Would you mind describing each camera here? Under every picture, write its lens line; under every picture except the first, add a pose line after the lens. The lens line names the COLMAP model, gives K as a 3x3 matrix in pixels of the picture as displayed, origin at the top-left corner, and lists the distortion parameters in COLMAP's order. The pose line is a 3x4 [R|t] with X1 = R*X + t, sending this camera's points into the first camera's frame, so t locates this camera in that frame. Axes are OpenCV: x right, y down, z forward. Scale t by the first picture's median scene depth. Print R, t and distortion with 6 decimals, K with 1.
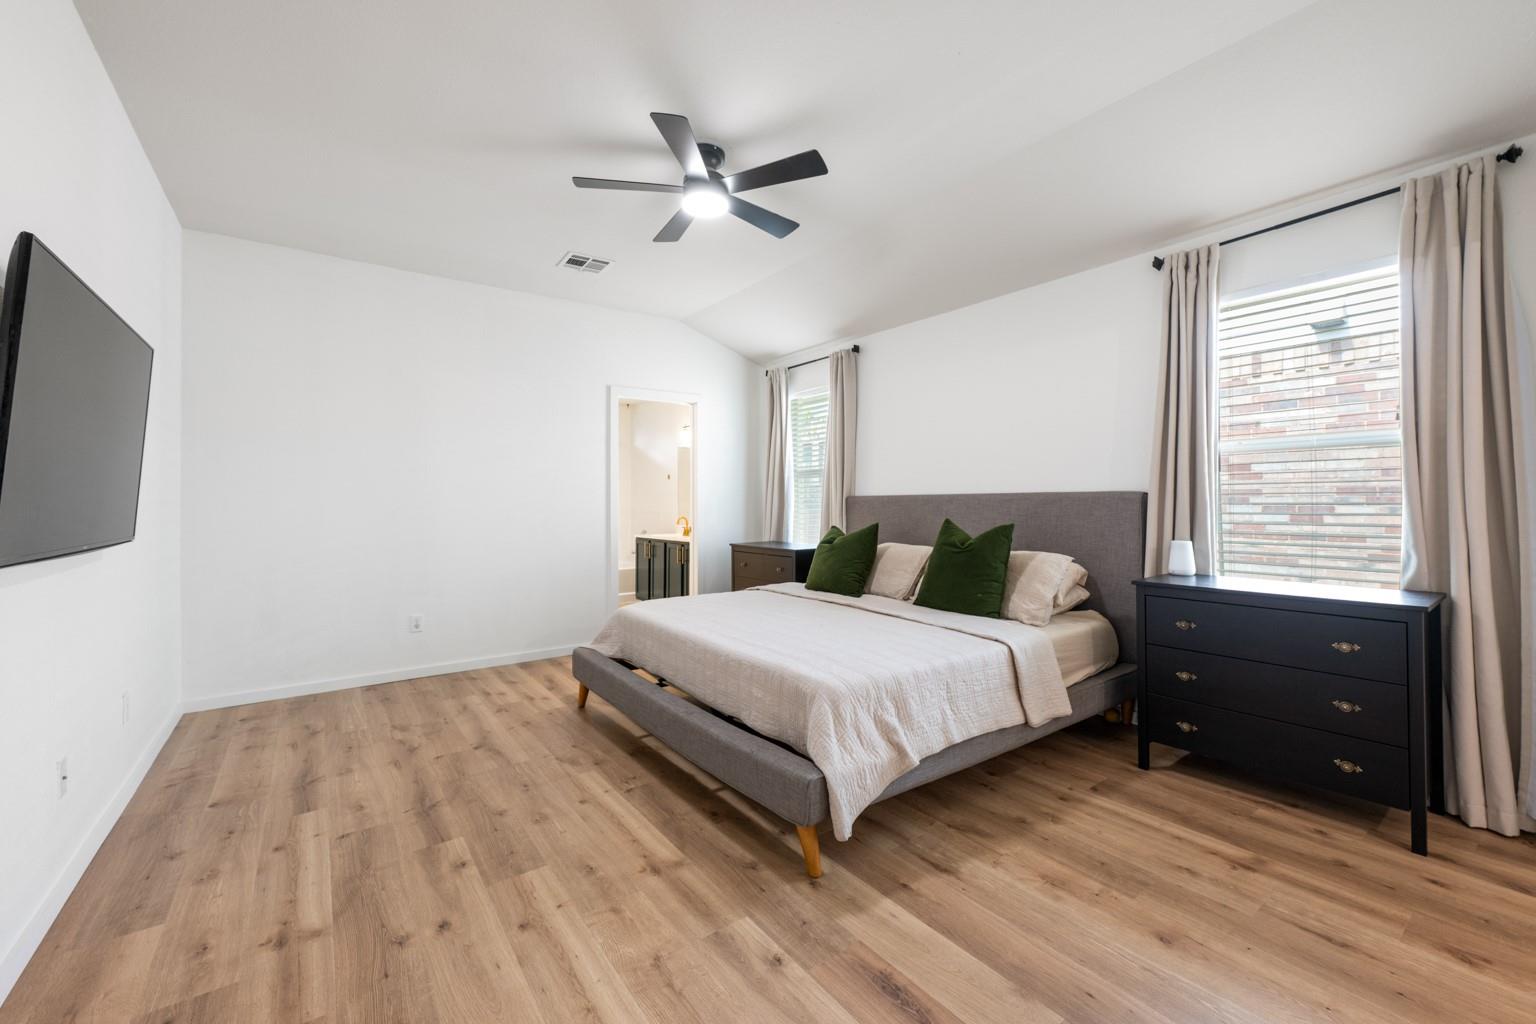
lens RADIAL K [[607.9, 0, 751.2], [0, 607.9, 486.3], [0, 0, 1]] dist [0.000559, -0.000590]
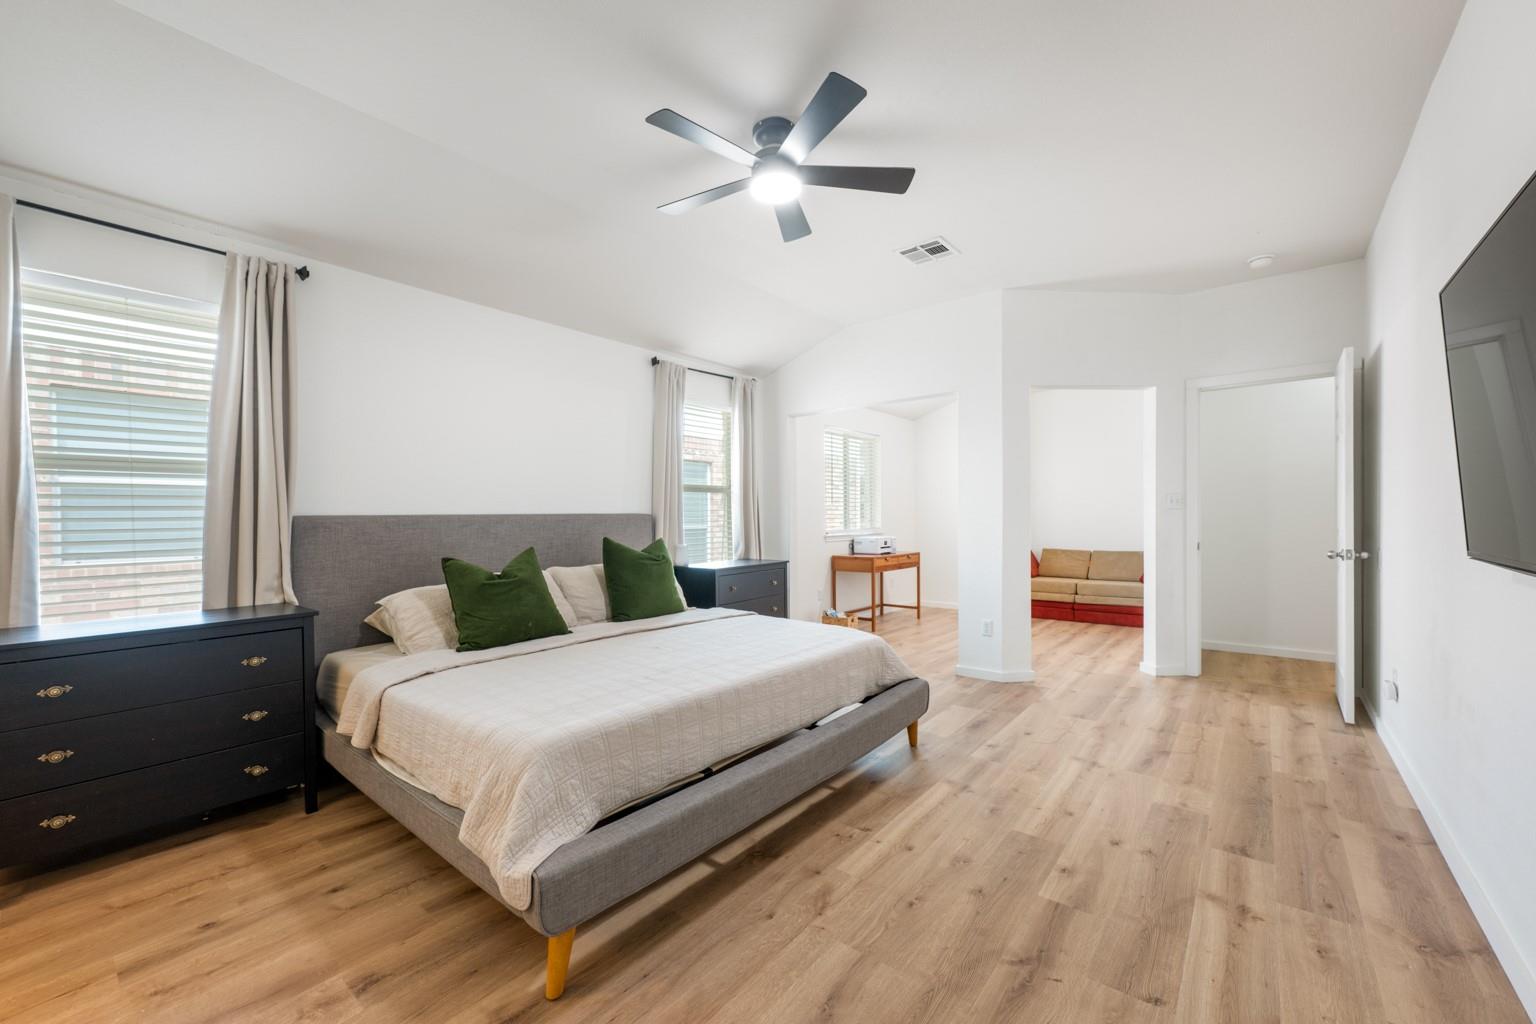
lens RADIAL K [[607.9, 0, 768.7], [0, 607.9, 523.5], [0, 0, 1]] dist [0.000559, -0.000590]
pose [[-0.262240, -0.001824, 0.965001, -1.189440], [-0.011585, 0.999932, -0.001259, 0.043129], [-0.964933, -0.011510, -0.262243, 1.571224]]
